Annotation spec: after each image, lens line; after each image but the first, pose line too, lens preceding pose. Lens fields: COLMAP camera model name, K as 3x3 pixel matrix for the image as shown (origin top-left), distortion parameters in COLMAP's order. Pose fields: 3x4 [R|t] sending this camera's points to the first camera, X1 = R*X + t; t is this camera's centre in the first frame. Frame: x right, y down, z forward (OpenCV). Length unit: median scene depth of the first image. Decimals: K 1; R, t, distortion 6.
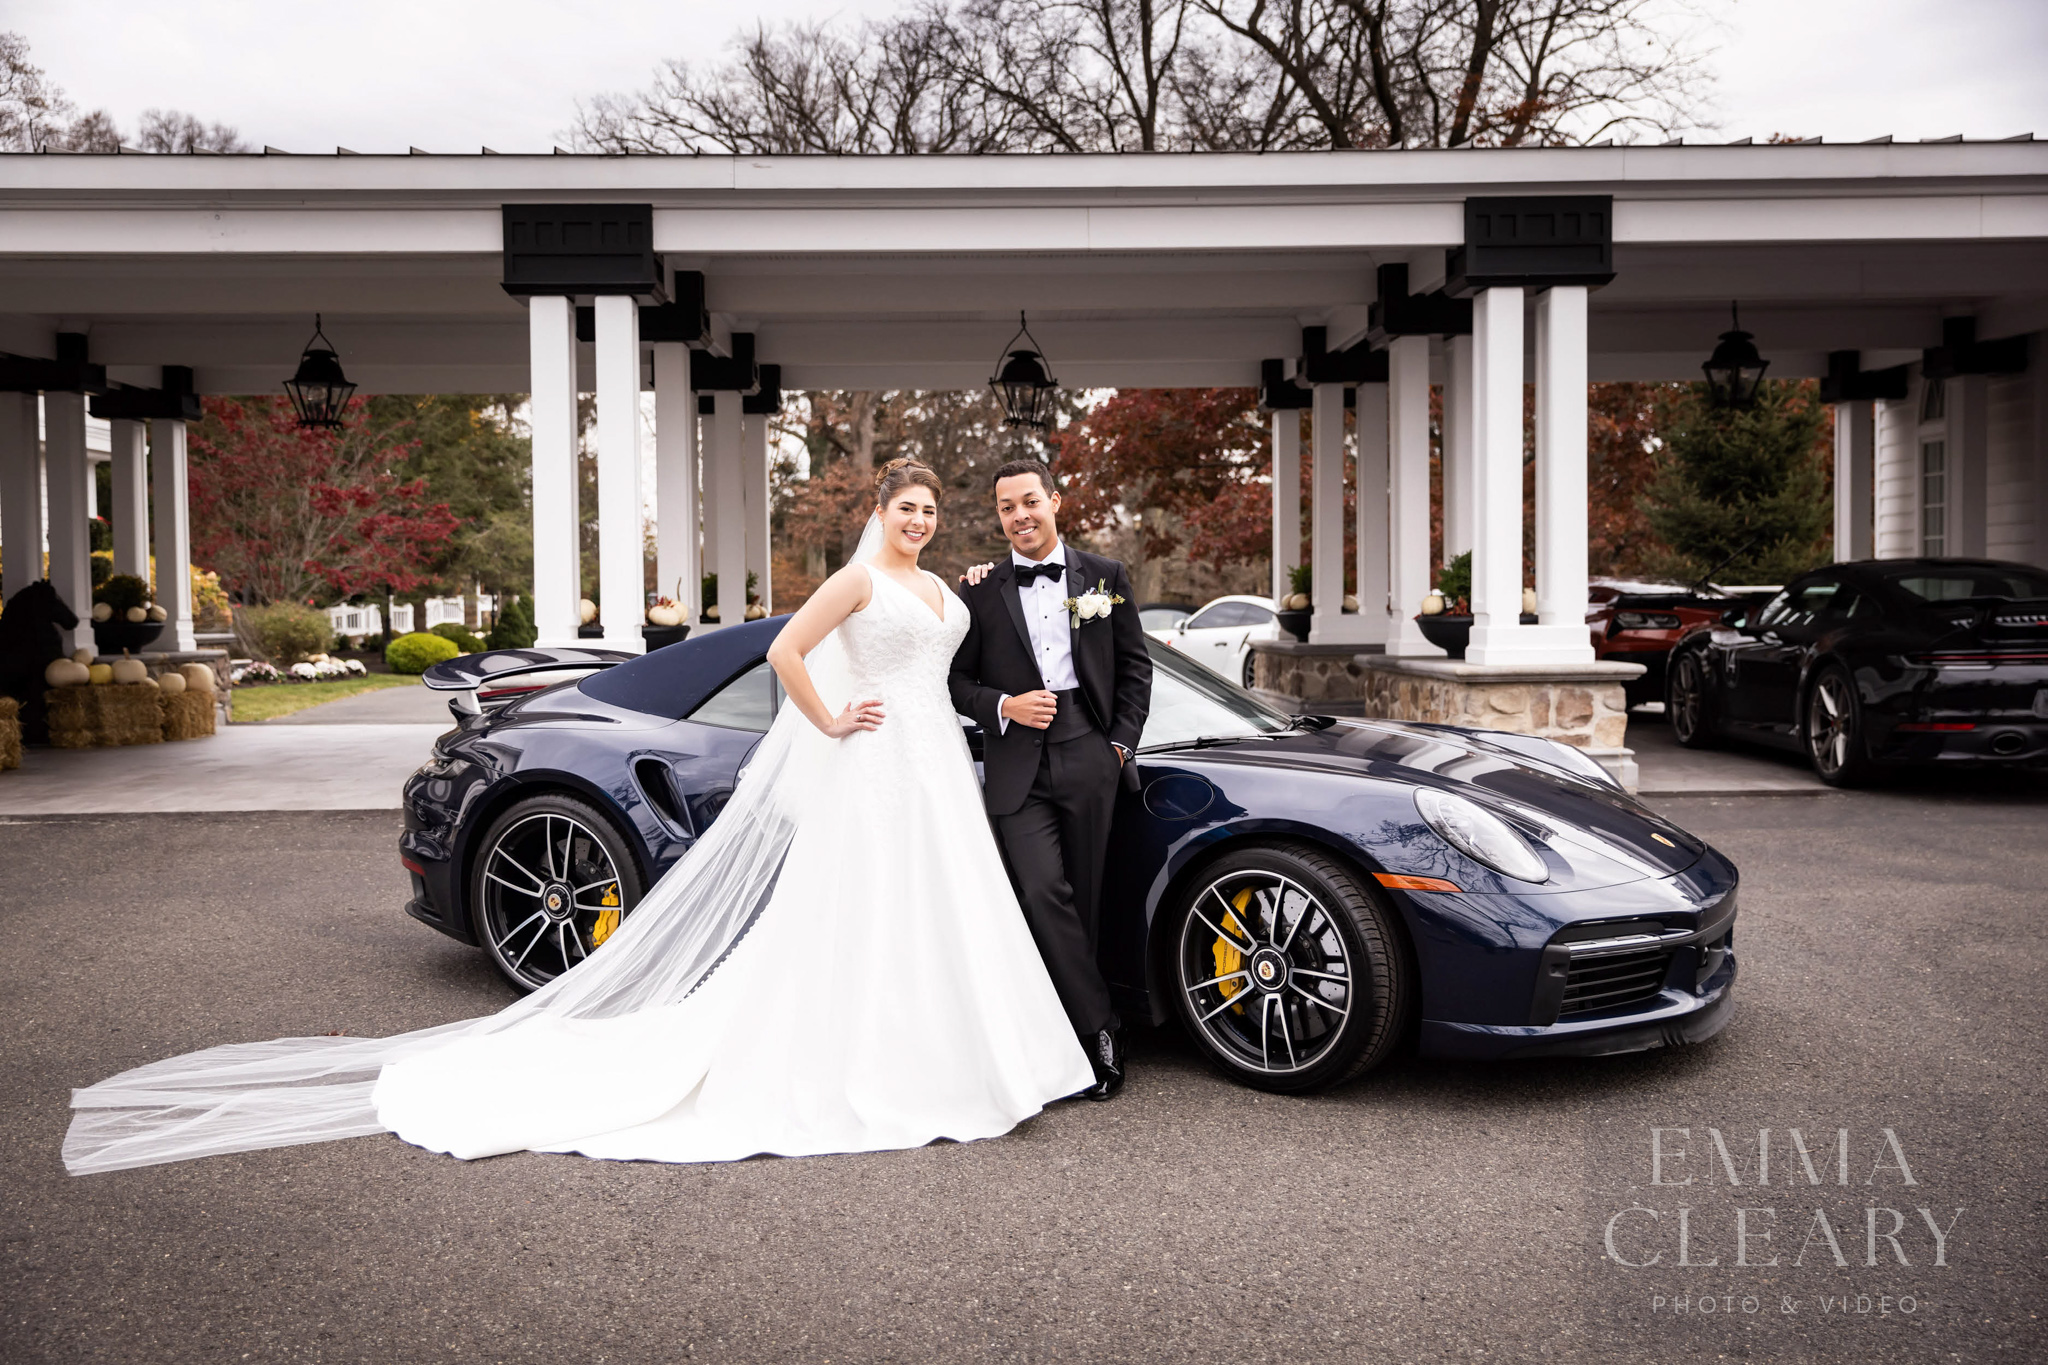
lens RADIAL K [[1861.1, 0, 1024.0], [0, 1861.1, 682.5], [0, 0, 1]] dist [0.030853, -0.000607]
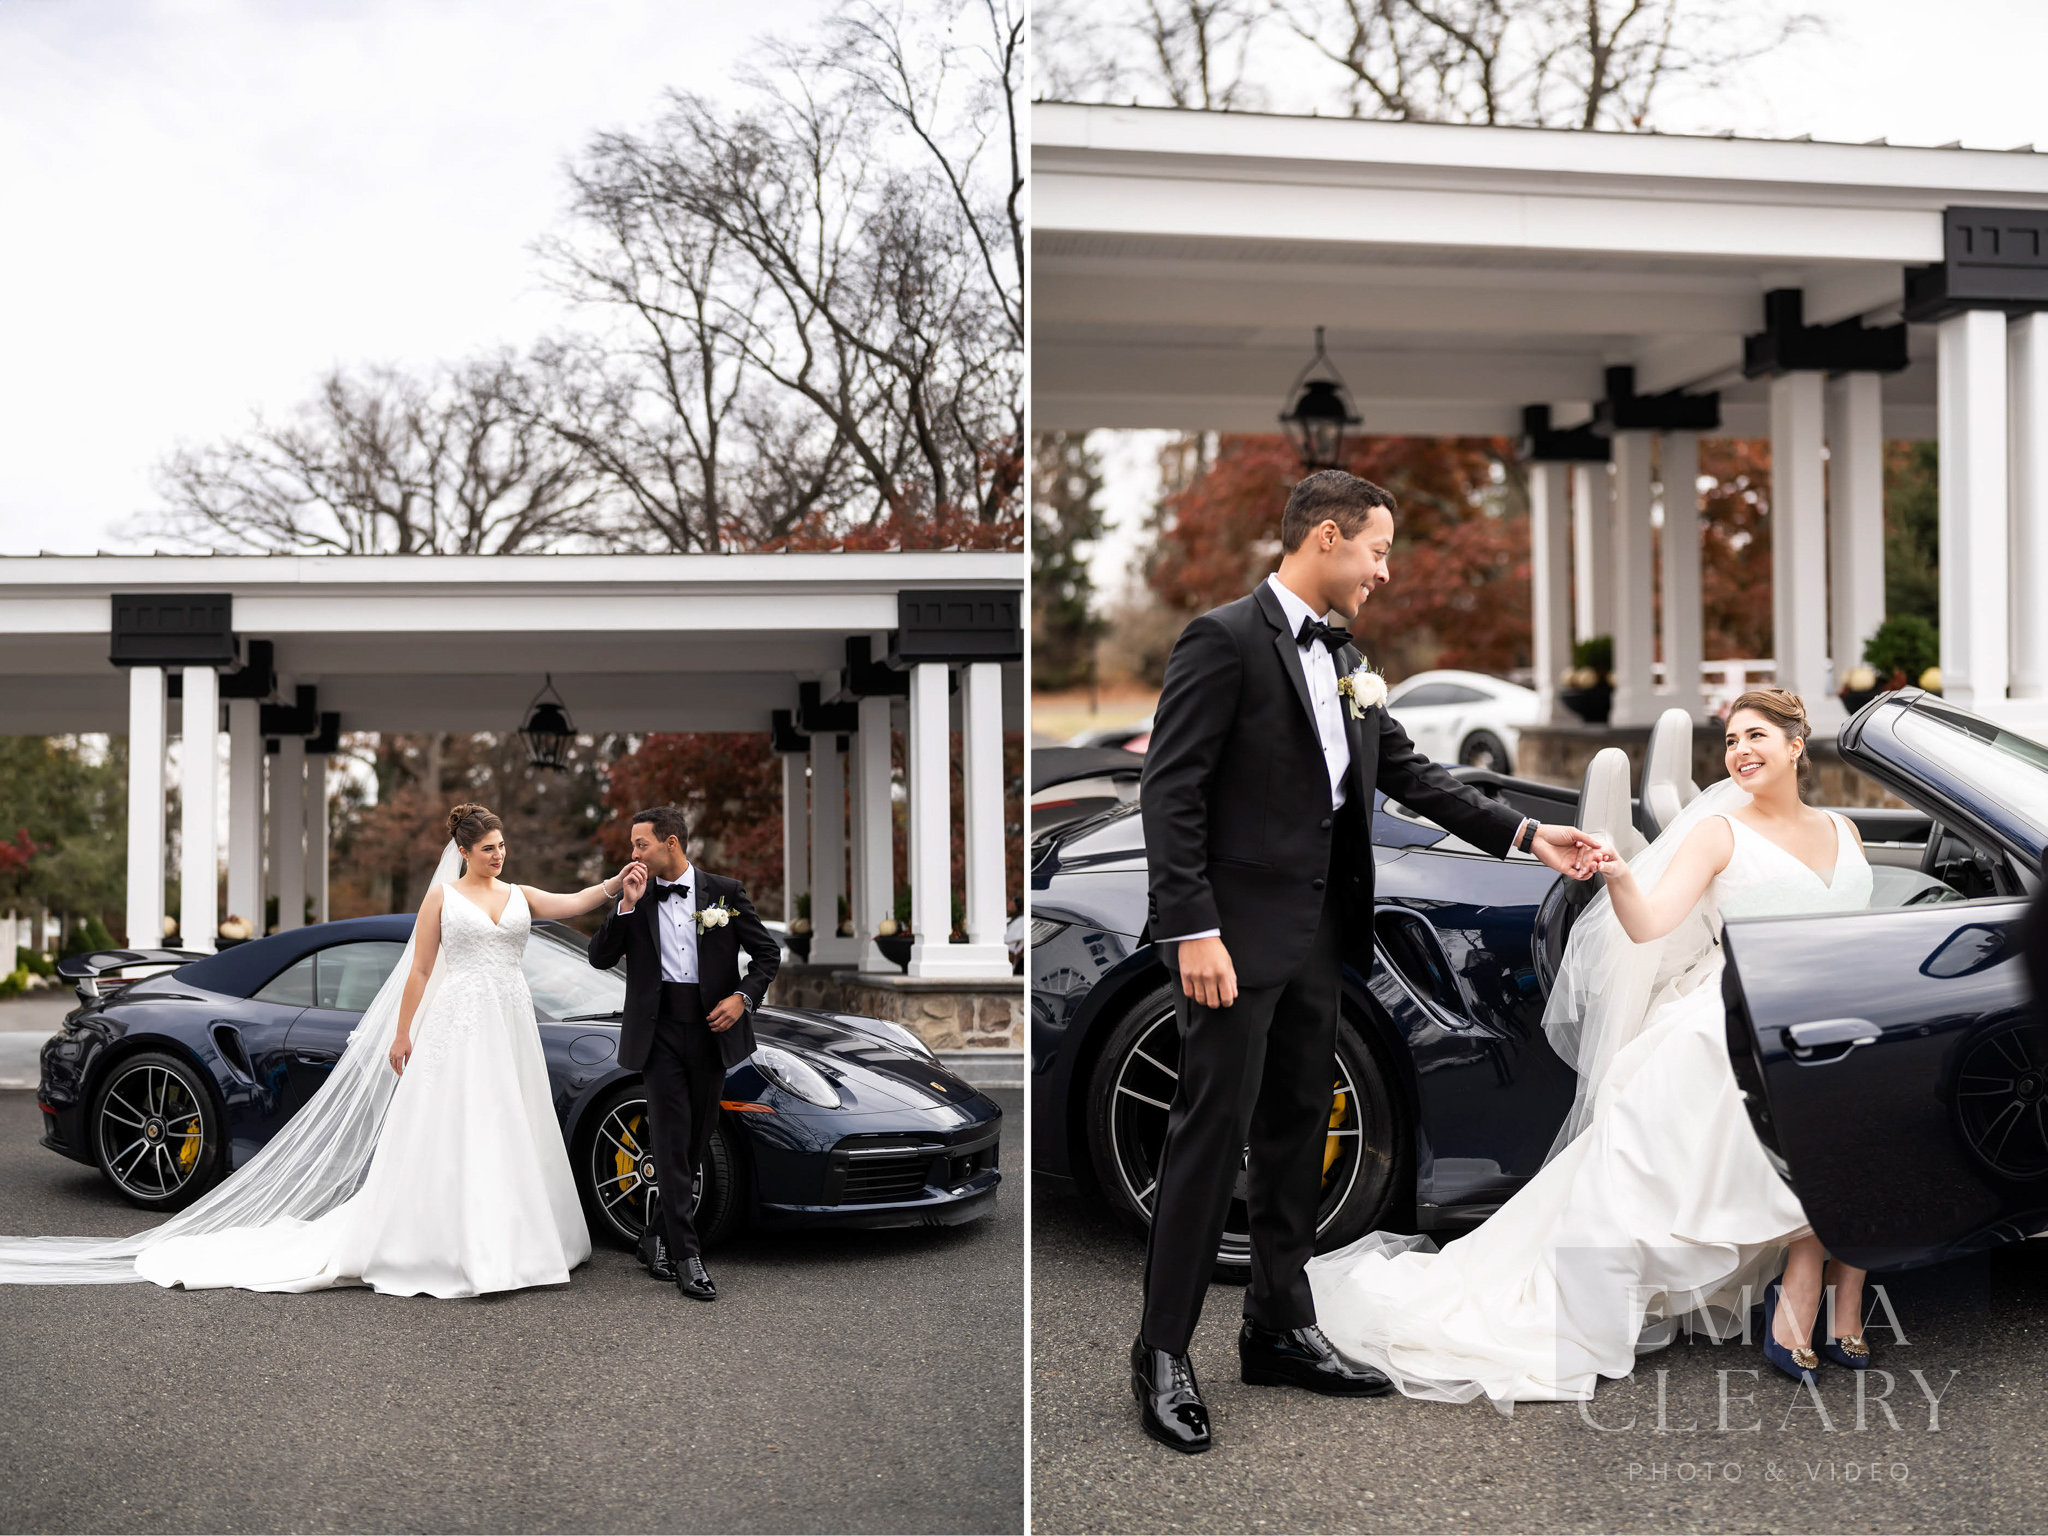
lens RADIAL K [[6368.9, 0, 1024.0], [0, 6368.9, 768.0], [0, 0, 1]] dist [0.077029, -1.226954]
pose [[0.998504, 0.006888, -0.054238, 0.487756], [-0.011705, 0.995962, -0.089006, 0.199645], [0.053406, 0.089507, 0.994553, -2.782877]]
